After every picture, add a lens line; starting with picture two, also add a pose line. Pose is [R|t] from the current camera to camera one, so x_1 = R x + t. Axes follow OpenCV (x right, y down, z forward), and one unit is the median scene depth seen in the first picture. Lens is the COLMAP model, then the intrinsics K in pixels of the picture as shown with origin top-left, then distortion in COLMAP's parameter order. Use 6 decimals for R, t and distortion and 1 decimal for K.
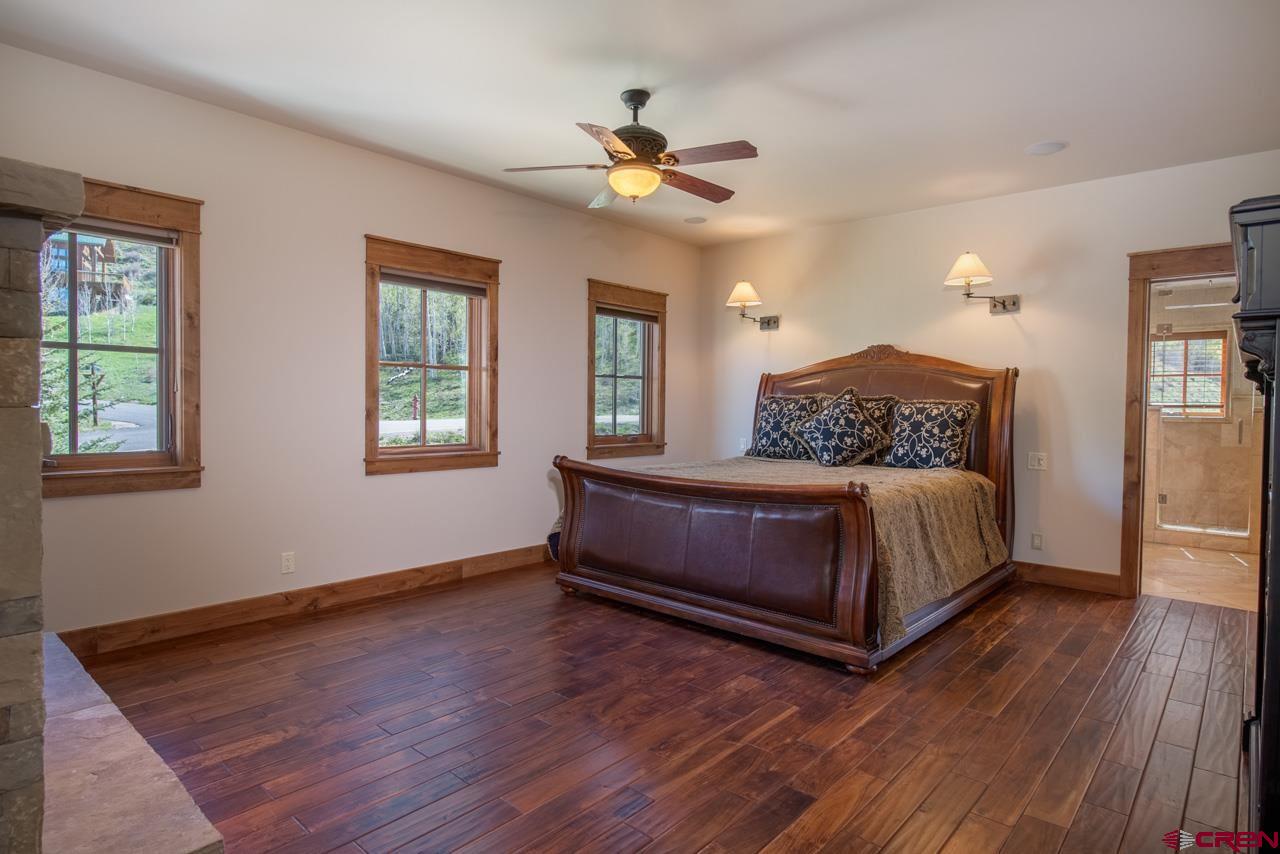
lens RADIAL K [[697.6, 0, 641.2], [0, 697.6, 424.2], [0, 0, 1]] dist [-0.016558, -0.000507]
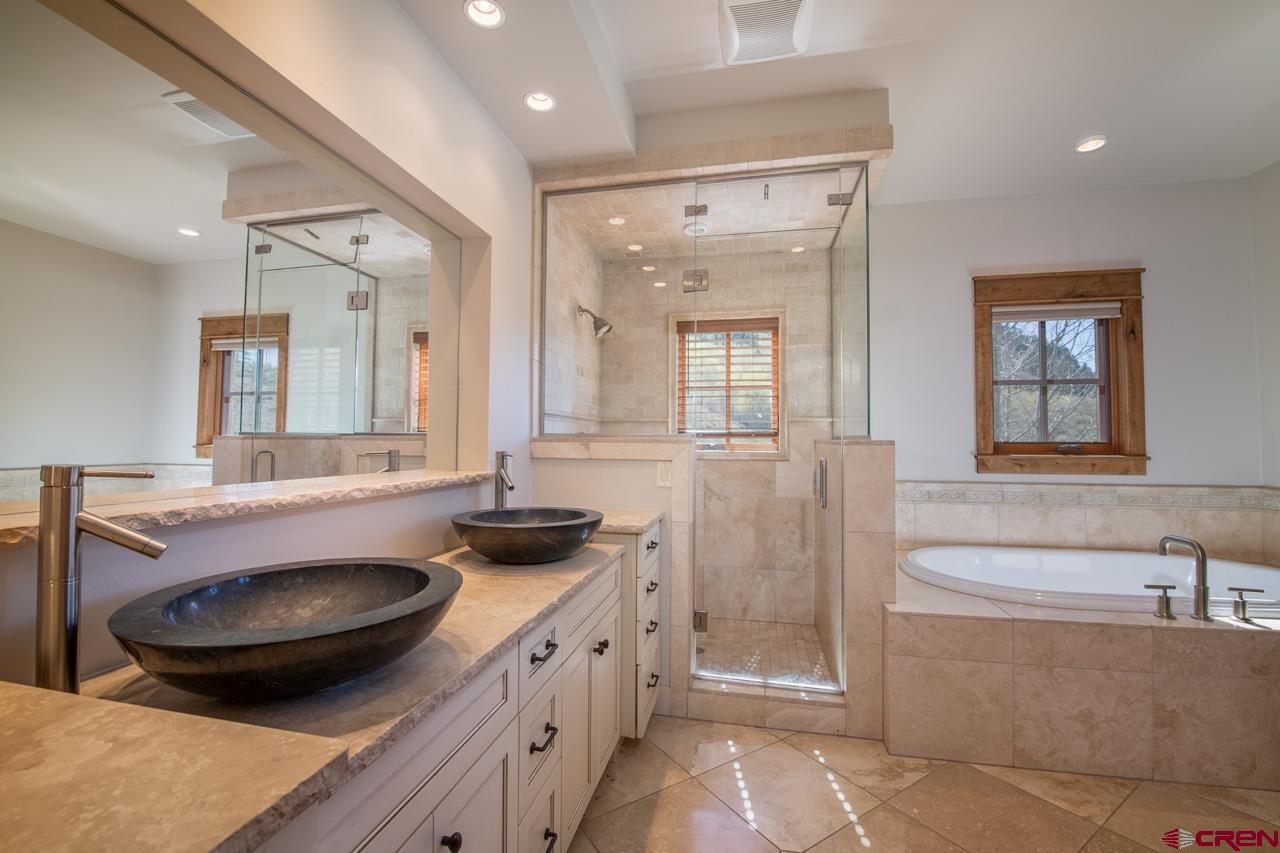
lens RADIAL K [[514.6, 0, 640.5], [0, 514.6, 425.5], [0, 0, 1]] dist [-0.016408, -0.000898]
pose [[0.871855, 0.006859, 0.489716, 0.493881], [0.016619, 0.998912, -0.043579, -0.015714], [-0.489482, 0.046133, 0.870792, 0.639135]]
